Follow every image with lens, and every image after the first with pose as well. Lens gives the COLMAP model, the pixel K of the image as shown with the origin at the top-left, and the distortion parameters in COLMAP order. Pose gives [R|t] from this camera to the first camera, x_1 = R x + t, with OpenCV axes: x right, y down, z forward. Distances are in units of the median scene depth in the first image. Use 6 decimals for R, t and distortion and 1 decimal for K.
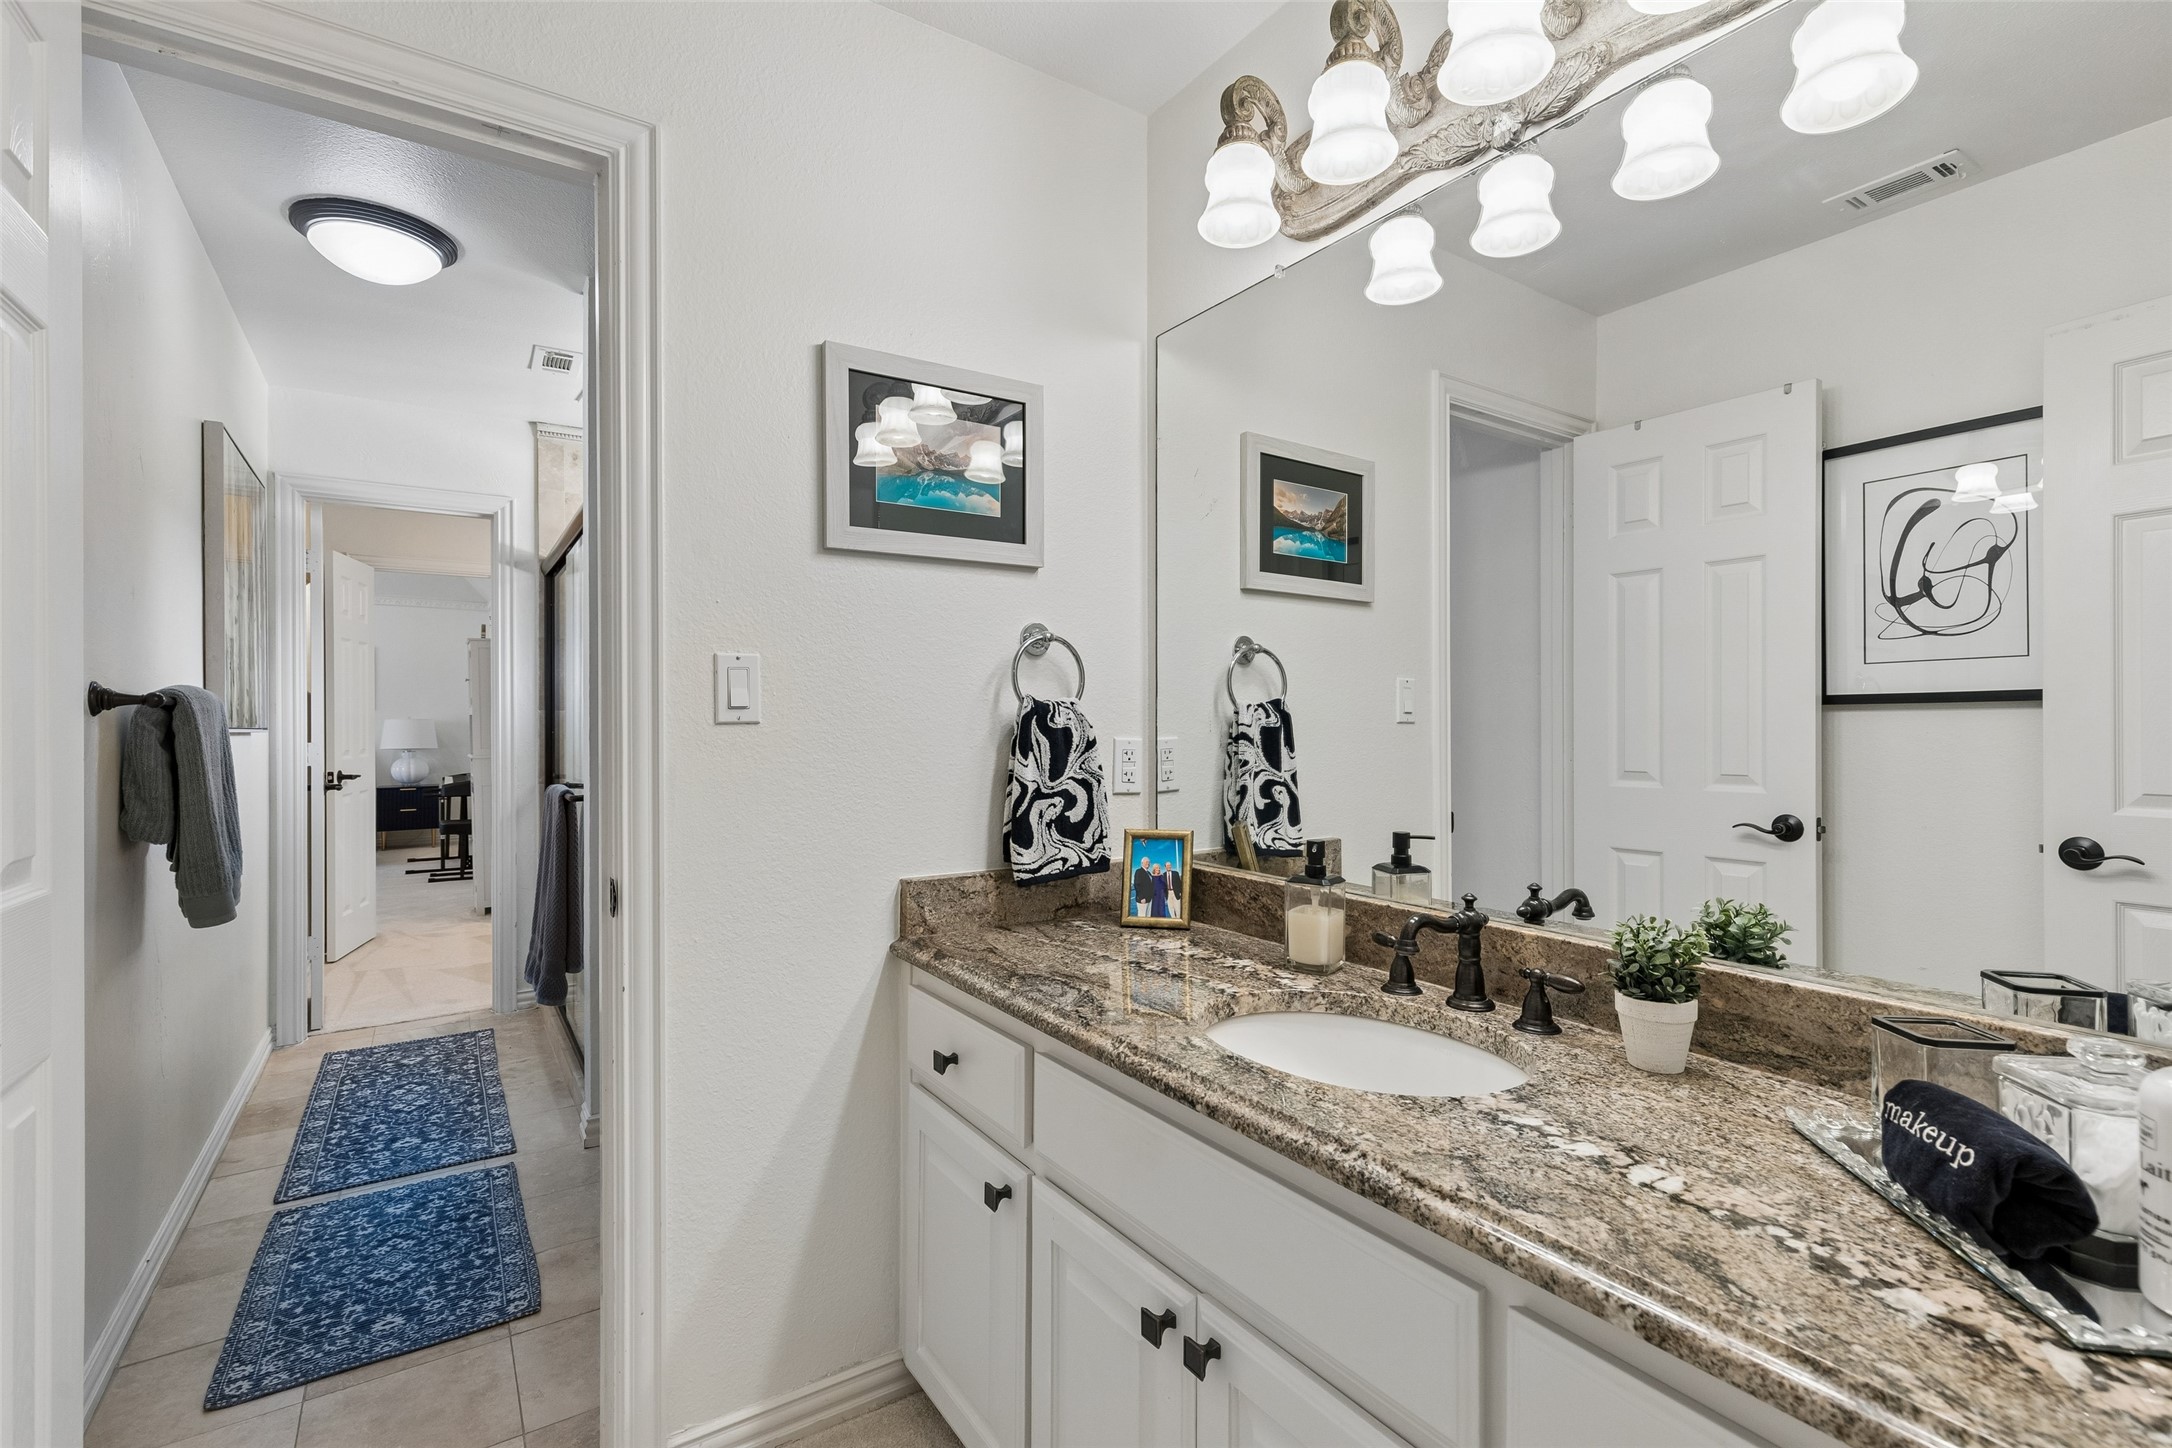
lens RADIAL K [[989.2, 0, 1084.5], [0, 989.2, 713.2], [0, 0, 1]] dist [0.011868, -0.001656]
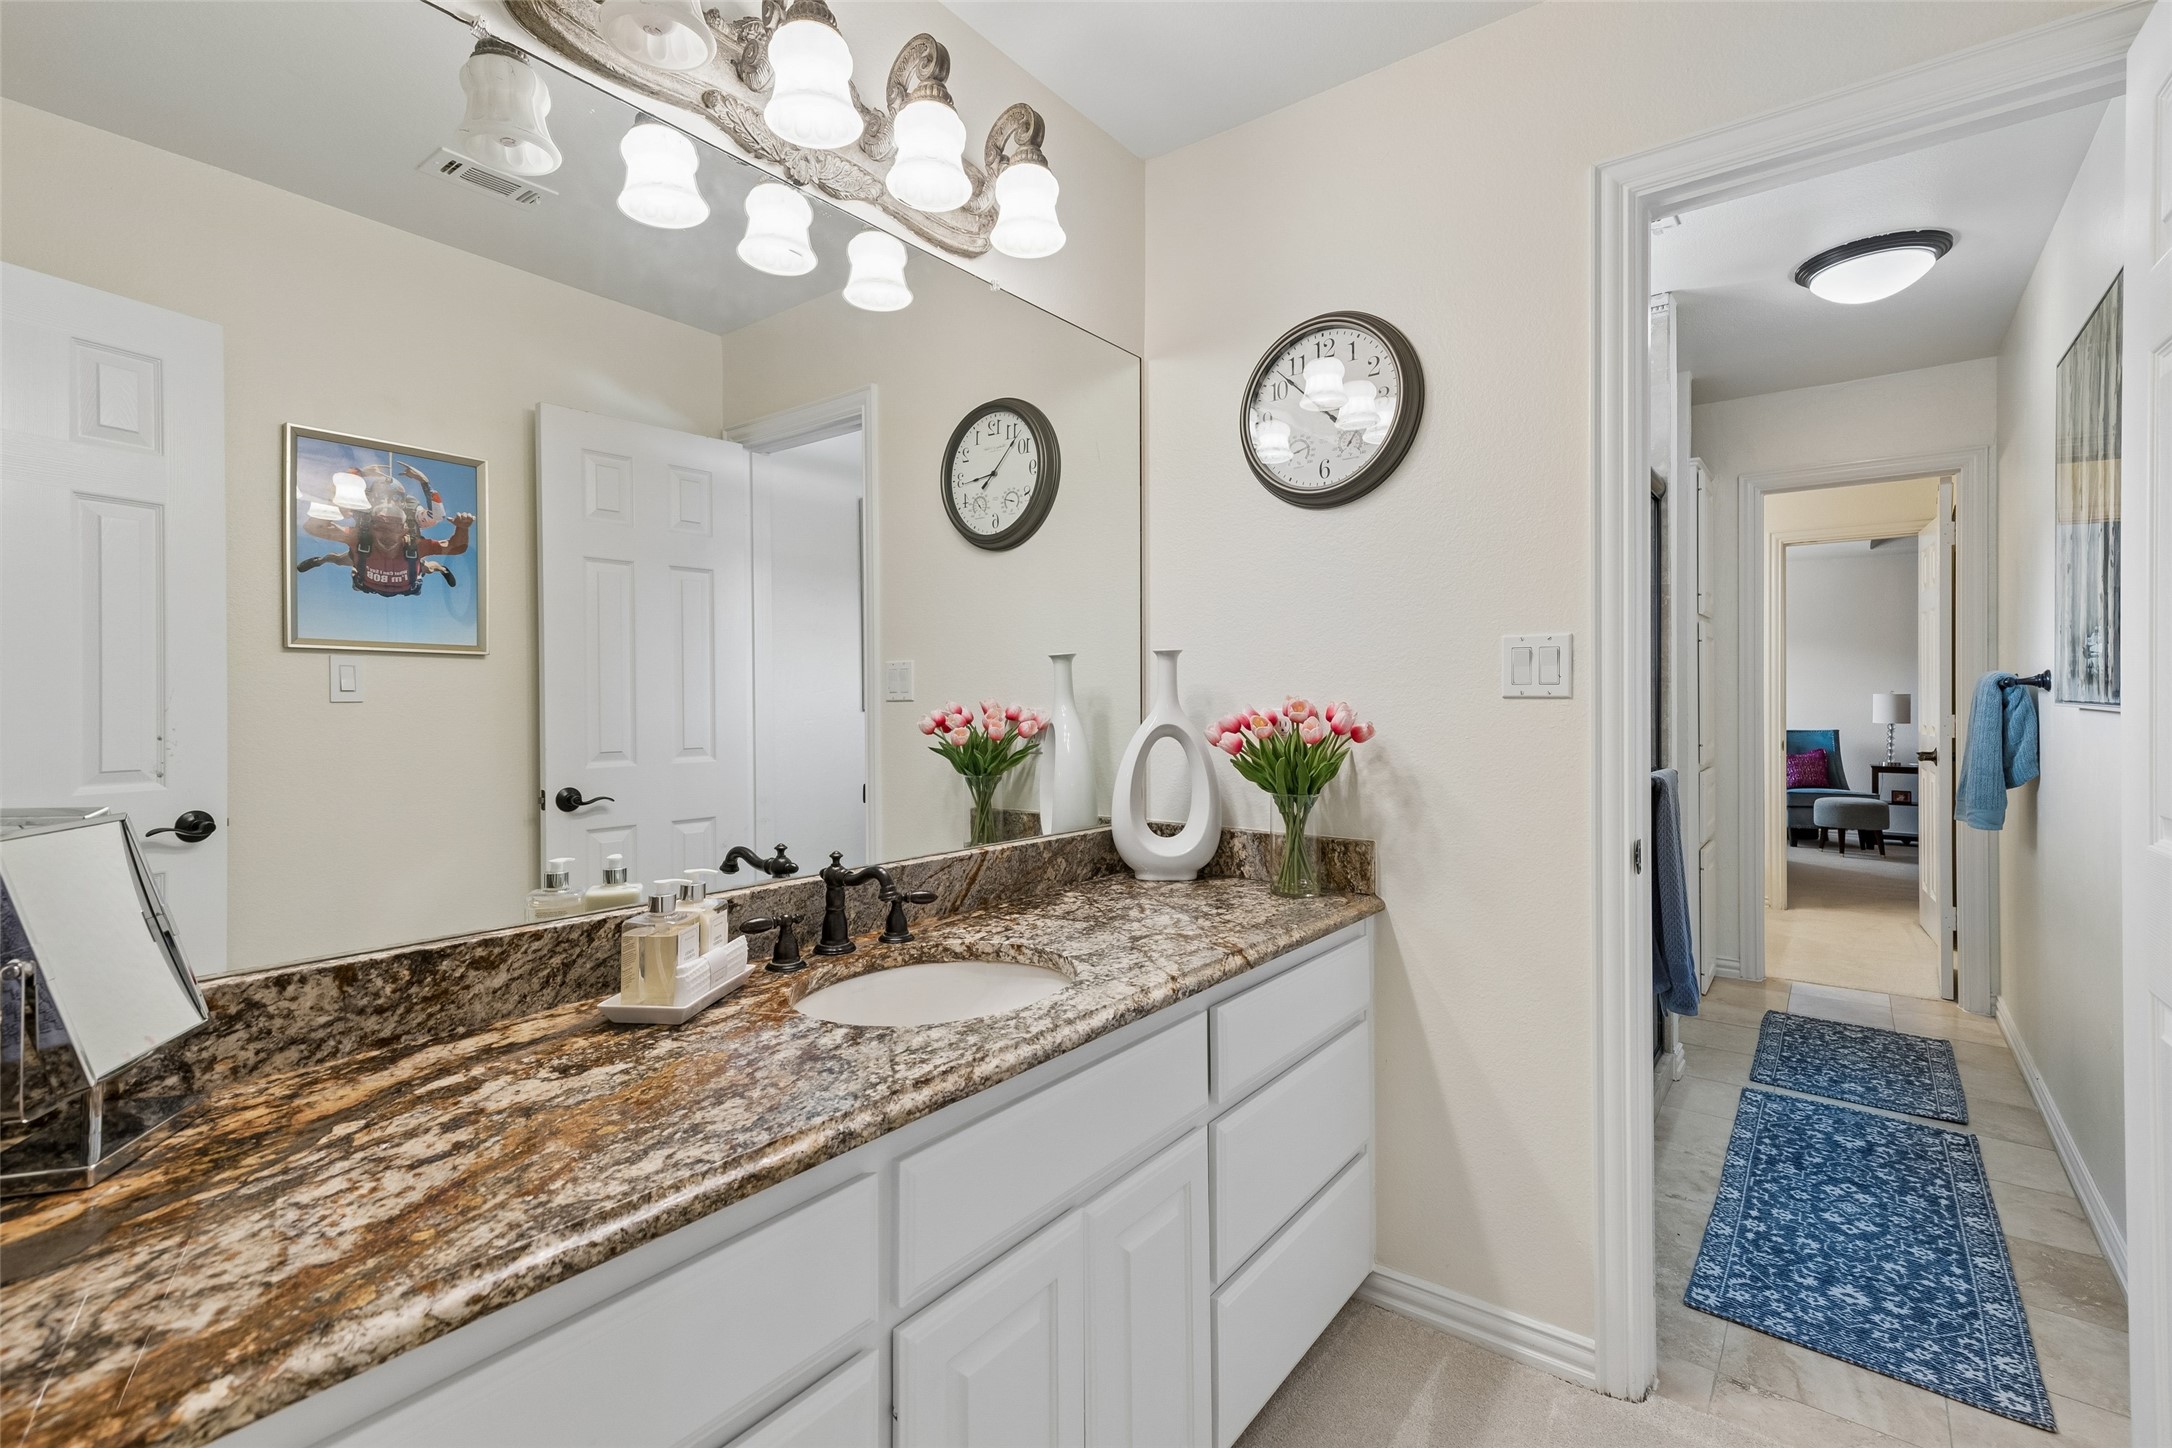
lens RADIAL K [[989.2, 0, 1084.5], [0, 989.2, 713.2], [0, 0, 1]] dist [0.011868, -0.001656]
pose [[-0.327487, -0.006239, 0.944835, -1.166002], [-0.005716, 0.999973, 0.004622, 0.022380], [-0.944838, -0.003887, -0.327514, 1.745439]]
